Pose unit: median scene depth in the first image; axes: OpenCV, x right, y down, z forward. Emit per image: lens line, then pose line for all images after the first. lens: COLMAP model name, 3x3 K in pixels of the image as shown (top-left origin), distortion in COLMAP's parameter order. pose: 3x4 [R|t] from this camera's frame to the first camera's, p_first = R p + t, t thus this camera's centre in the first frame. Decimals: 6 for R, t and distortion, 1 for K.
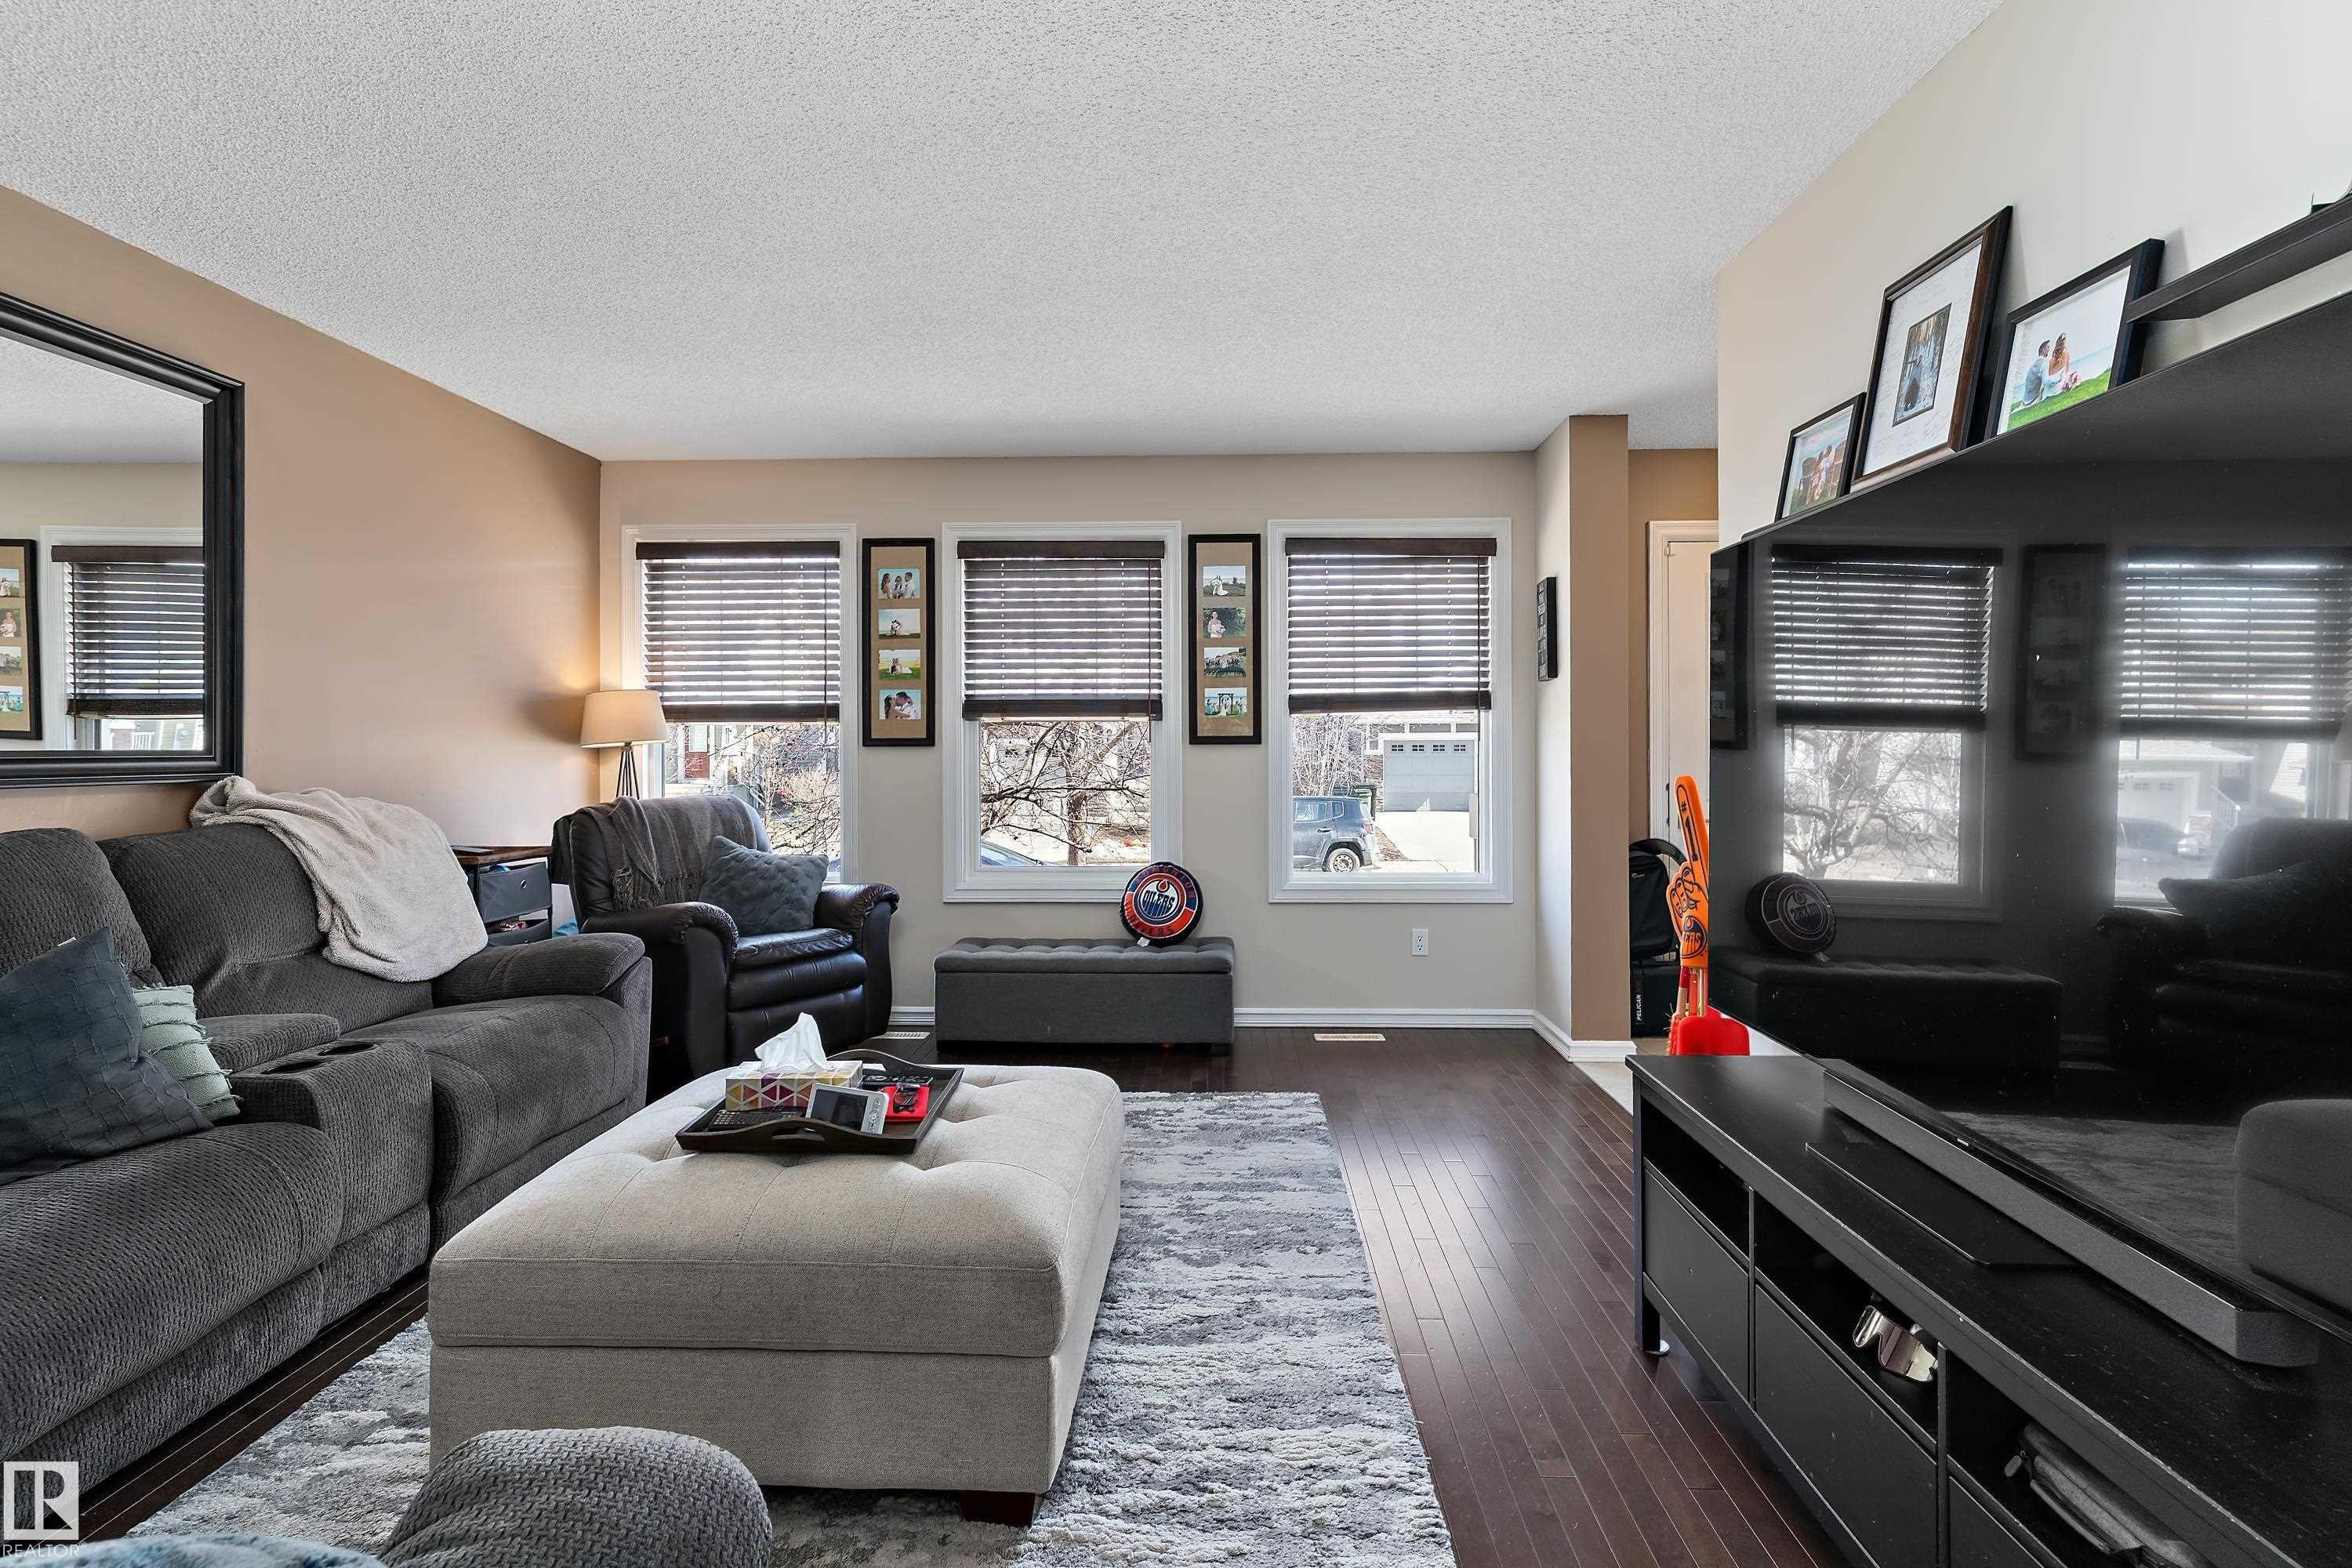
lens RADIAL K [[1127.8, 0, 1171.9], [0, 1127.8, 747.1], [0, 0, 1]] dist [-0.000270, 0.000236]
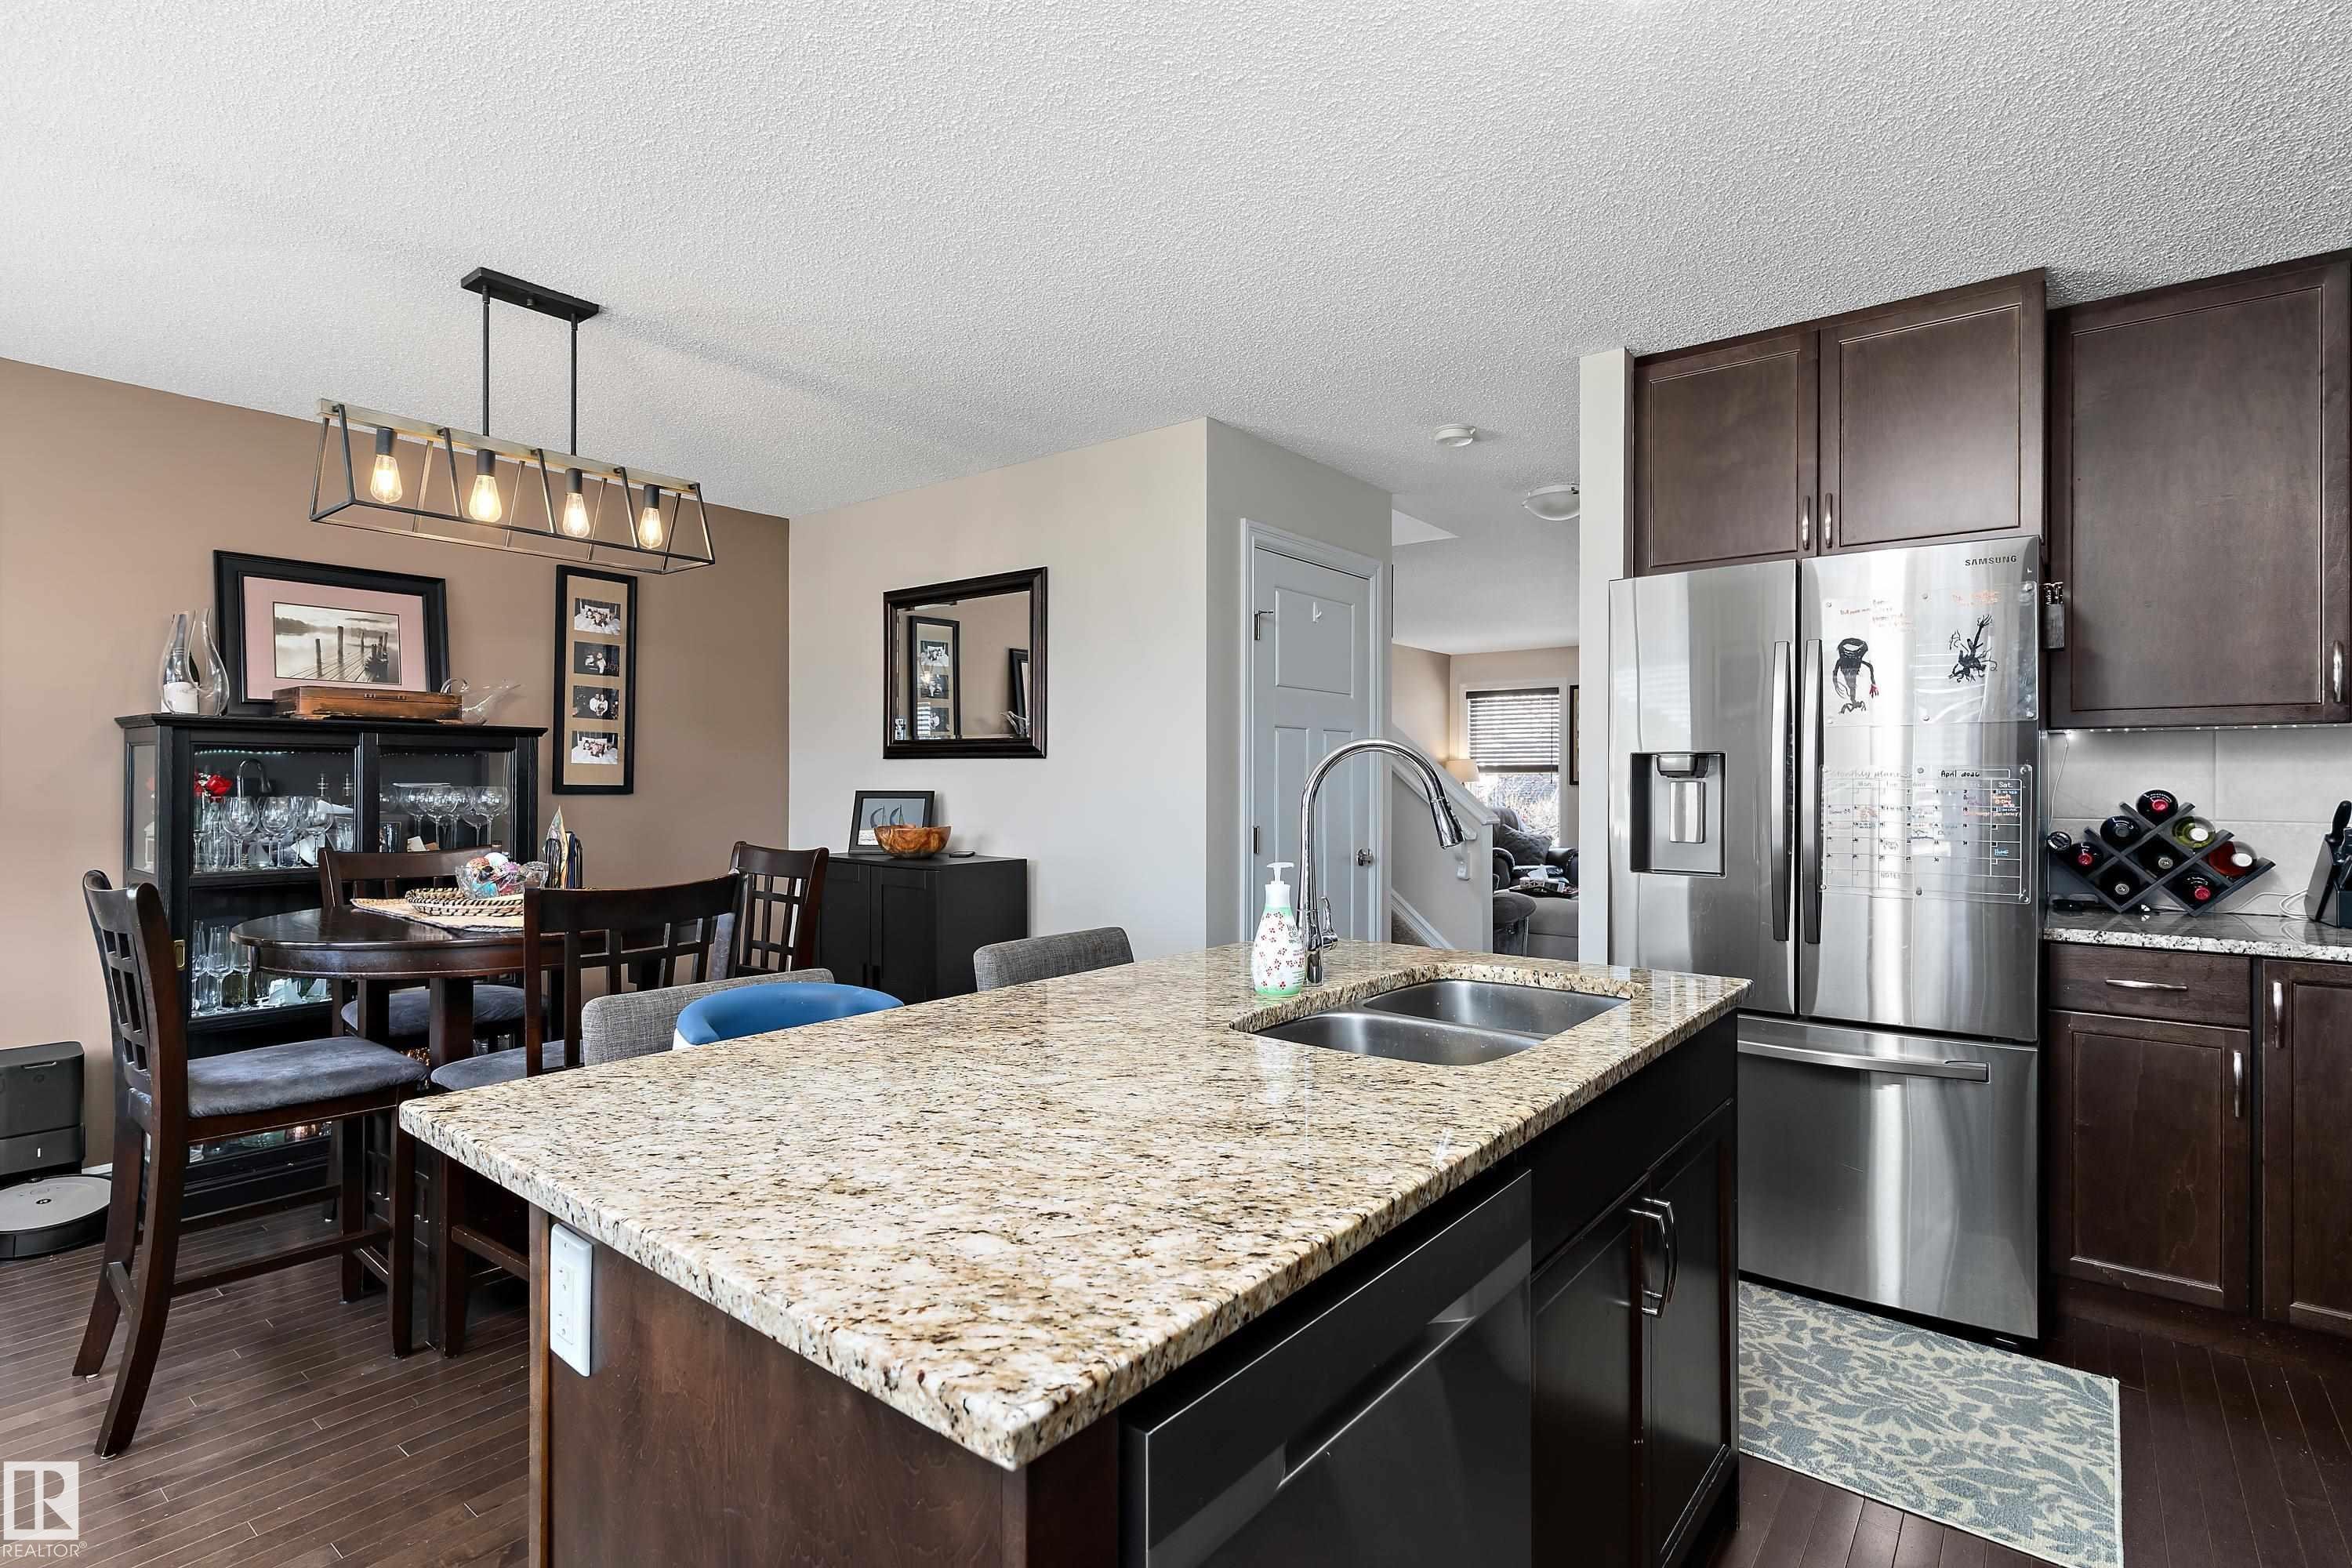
lens RADIAL K [[1128.2, 0, 1180.3], [0, 1128.2, 774.9], [0, 0, 1]] dist [0.000486, 0.001359]
pose [[0.812532, 0.002454, -0.582911, 0.500064], [-0.002587, 0.999996, 0.000604, -0.024888], [0.582911, 0.001017, 0.812535, -1.557597]]
